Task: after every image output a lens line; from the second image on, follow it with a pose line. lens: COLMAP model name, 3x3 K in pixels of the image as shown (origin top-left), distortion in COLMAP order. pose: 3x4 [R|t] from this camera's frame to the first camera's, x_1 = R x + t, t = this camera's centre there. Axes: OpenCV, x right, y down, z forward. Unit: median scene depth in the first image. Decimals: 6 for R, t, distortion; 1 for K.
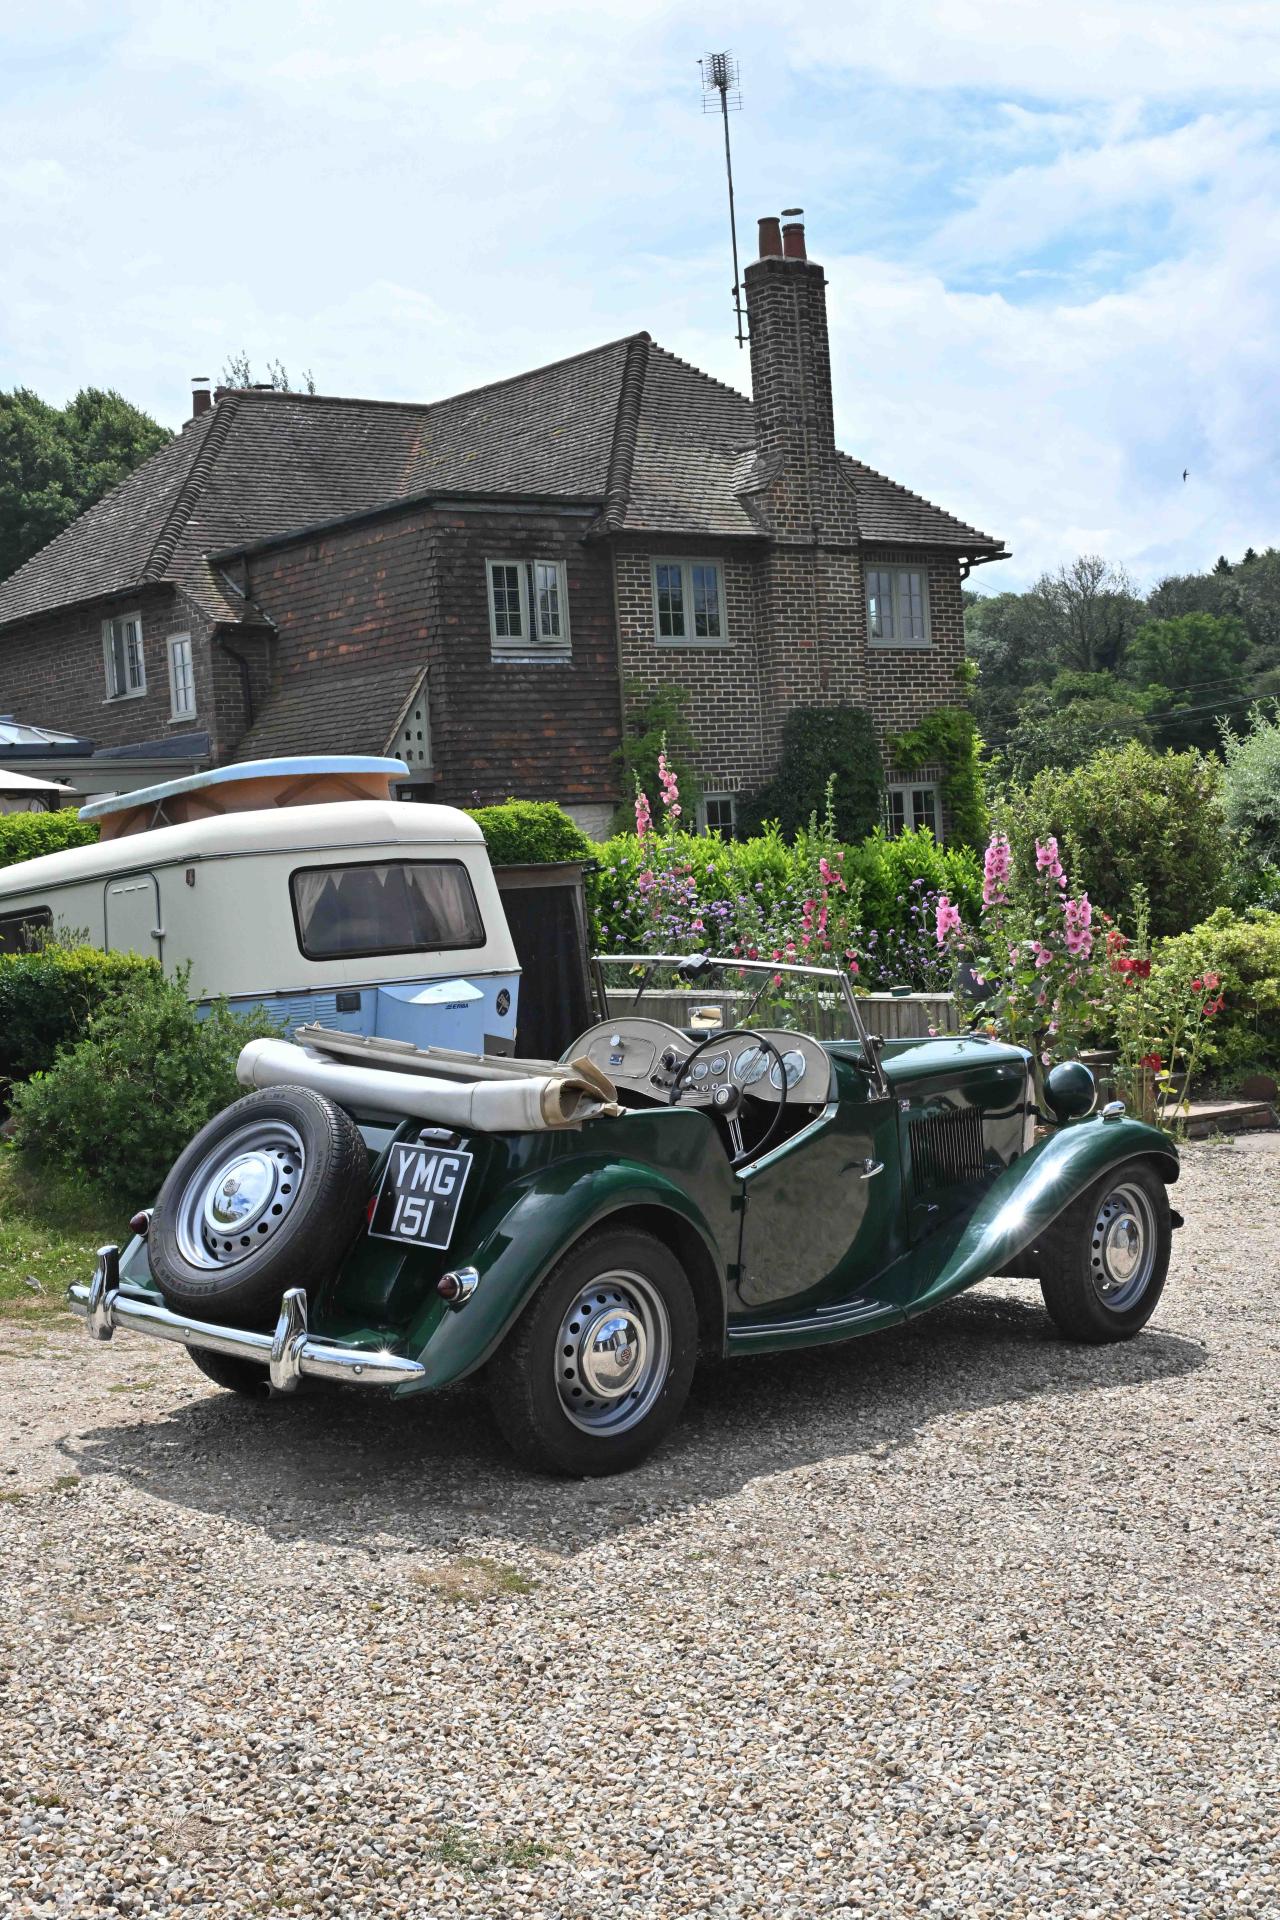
lens RADIAL K [[2515.5, 0, 652.5], [0, 2515.5, 961.7], [0, 0, 1]] dist [-0.004516, 0.003043]
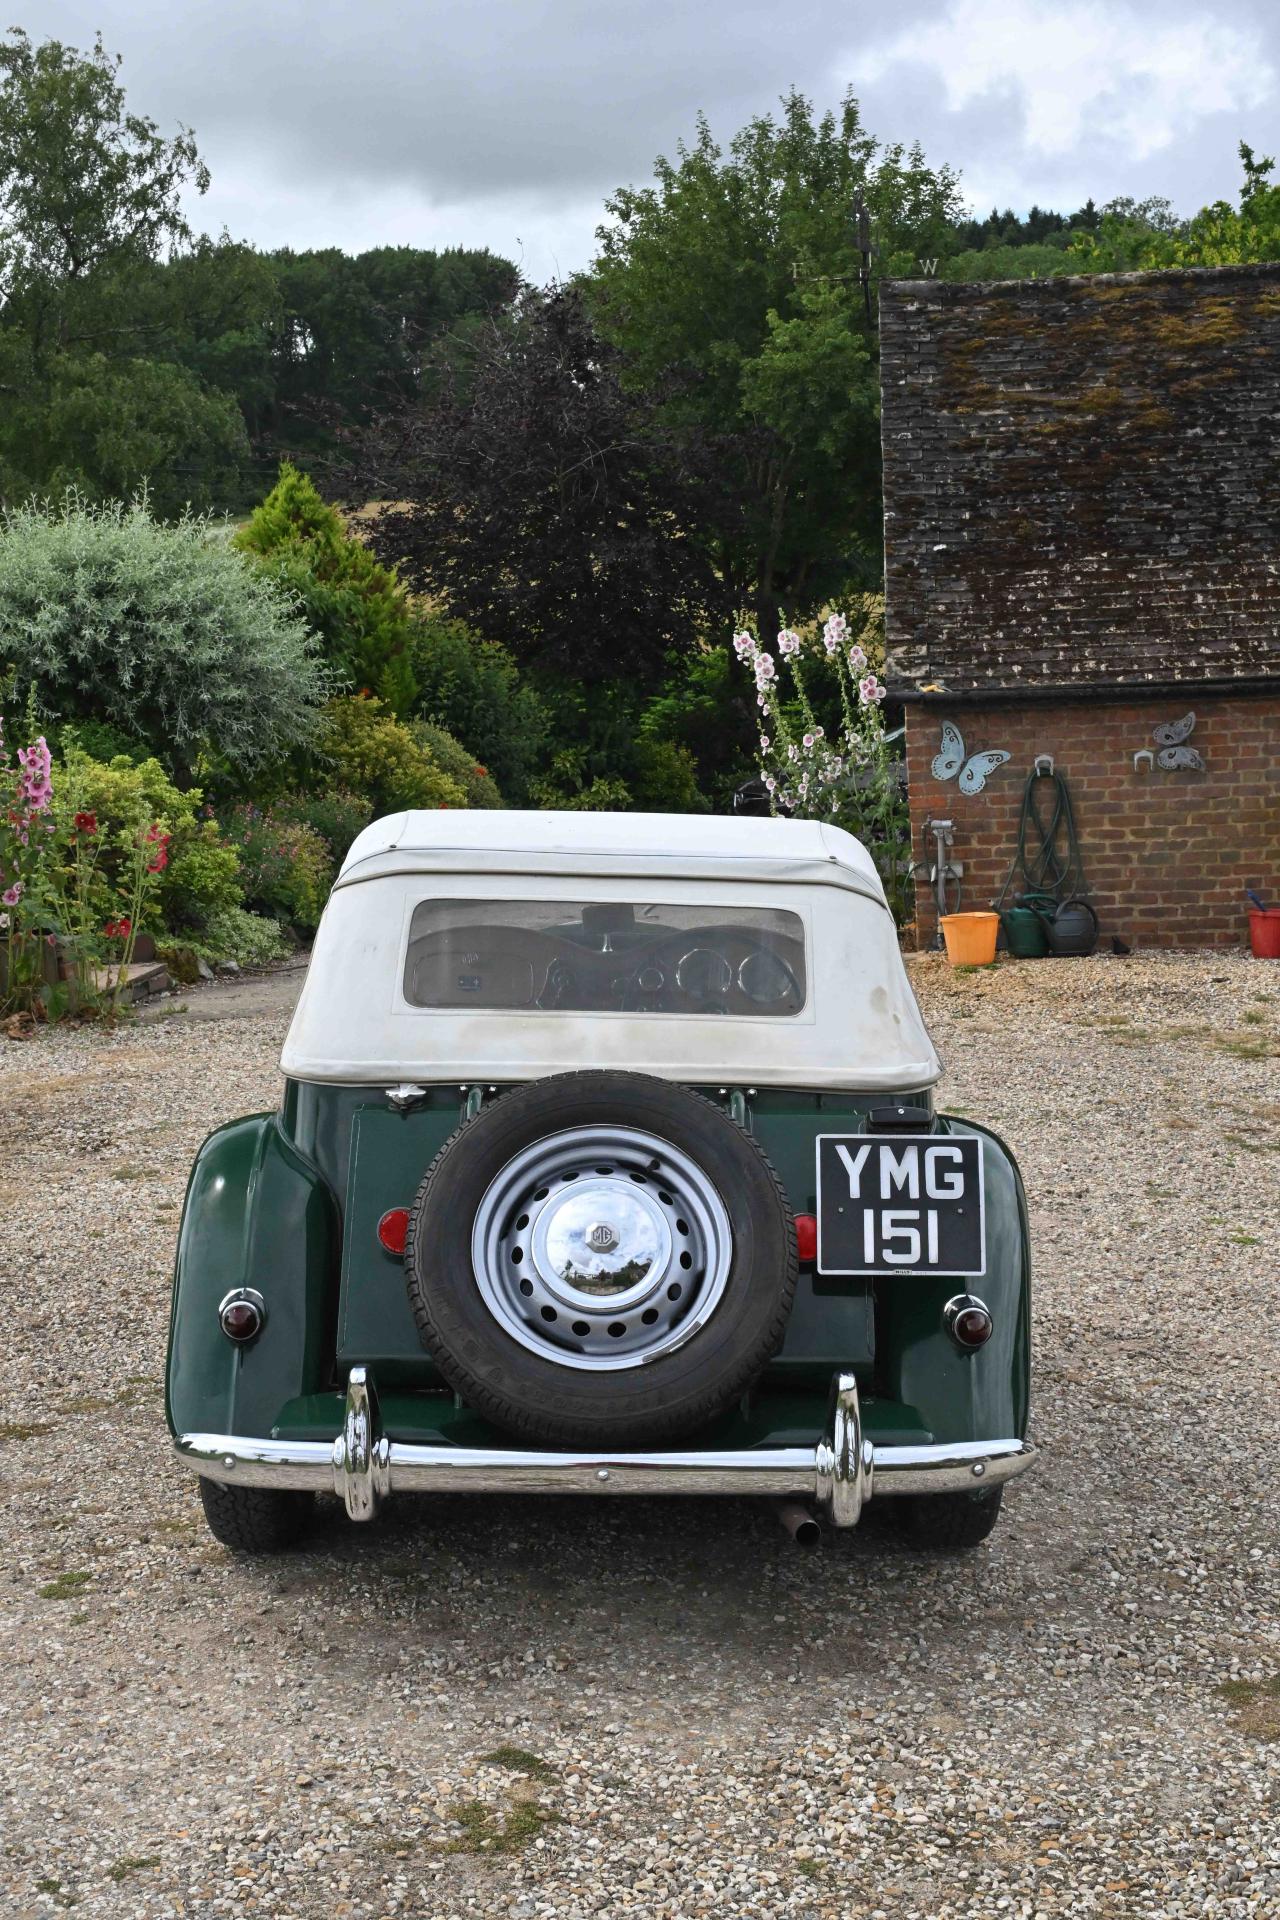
lens RADIAL K [[2455.1, 0, 666.7], [0, 2455.1, 1006.6], [0, 0, 1]] dist [-0.008983, 0.069268]
pose [[0.713671, -0.100464, 0.693239, -0.468728], [0.038915, 0.993820, 0.103962, -0.027084], [-0.699399, -0.047217, 0.713170, 0.437239]]
